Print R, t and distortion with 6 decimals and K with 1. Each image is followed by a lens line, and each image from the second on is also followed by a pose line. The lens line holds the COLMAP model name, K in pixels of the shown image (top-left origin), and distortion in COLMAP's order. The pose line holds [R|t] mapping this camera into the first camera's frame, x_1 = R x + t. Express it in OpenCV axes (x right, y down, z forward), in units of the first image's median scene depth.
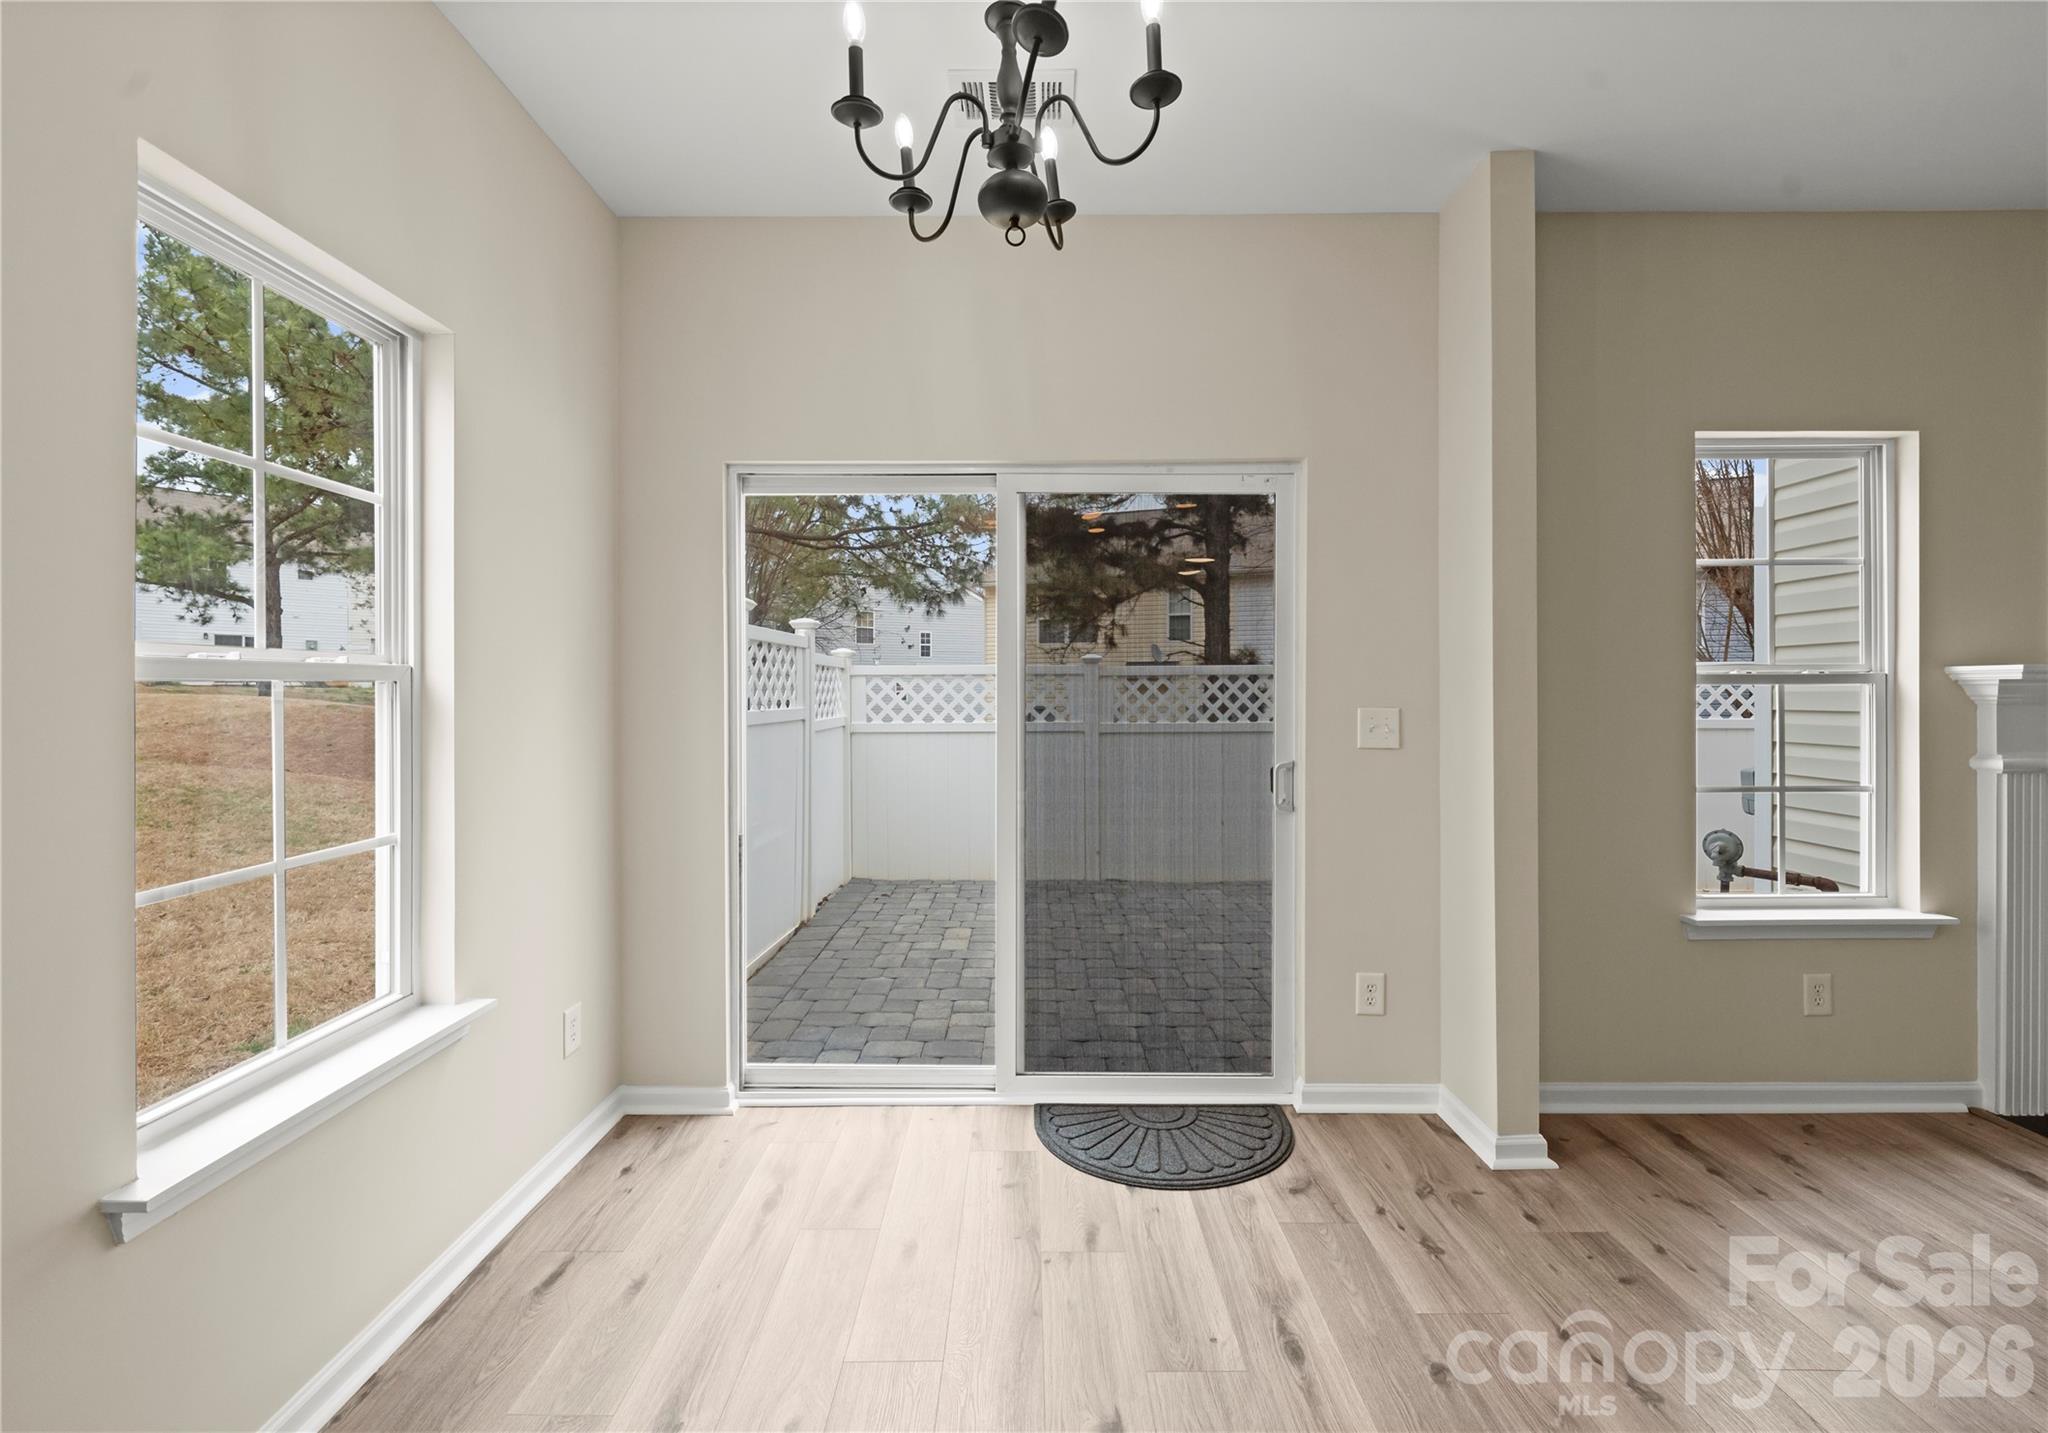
lens RADIAL K [[858.2, 0, 1032.7], [0, 858.2, 693.7], [0, 0, 1]] dist [-0.001358, -0.000280]
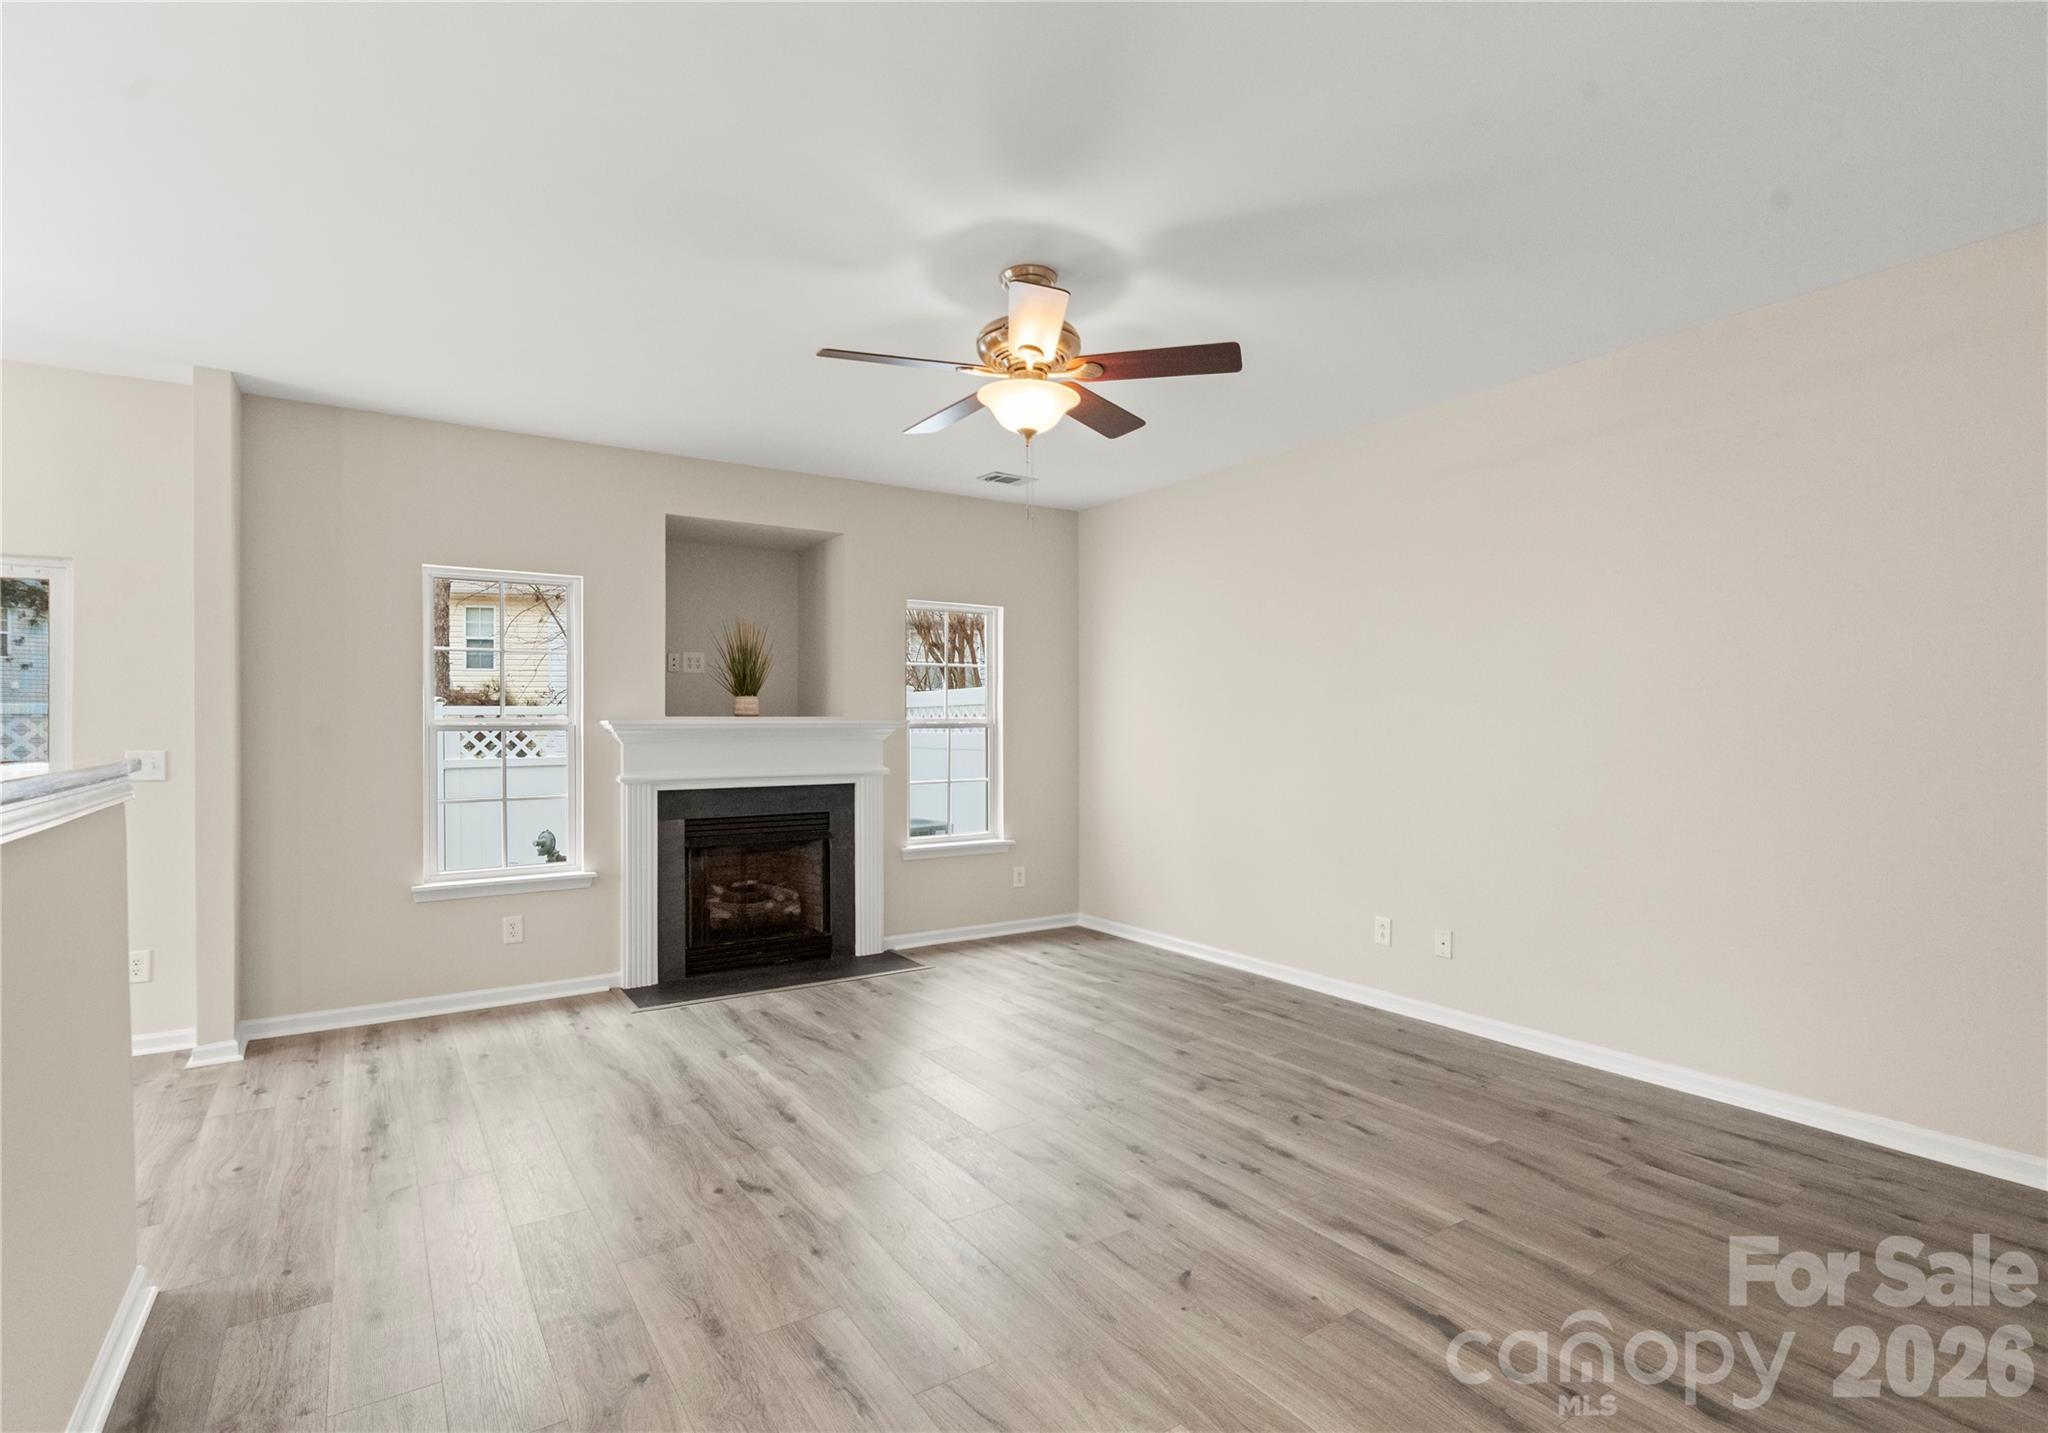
lens RADIAL K [[1011.6, 0, 1029.4], [0, 1011.6, 721.6], [0, 0, 1]] dist [-0.000363, -0.000065]
pose [[0.833276, 0.002549, 0.552851, 0.678427], [0.000973, 0.999981, -0.006077, -0.015655], [-0.552856, 0.005602, 0.833258, -1.052820]]
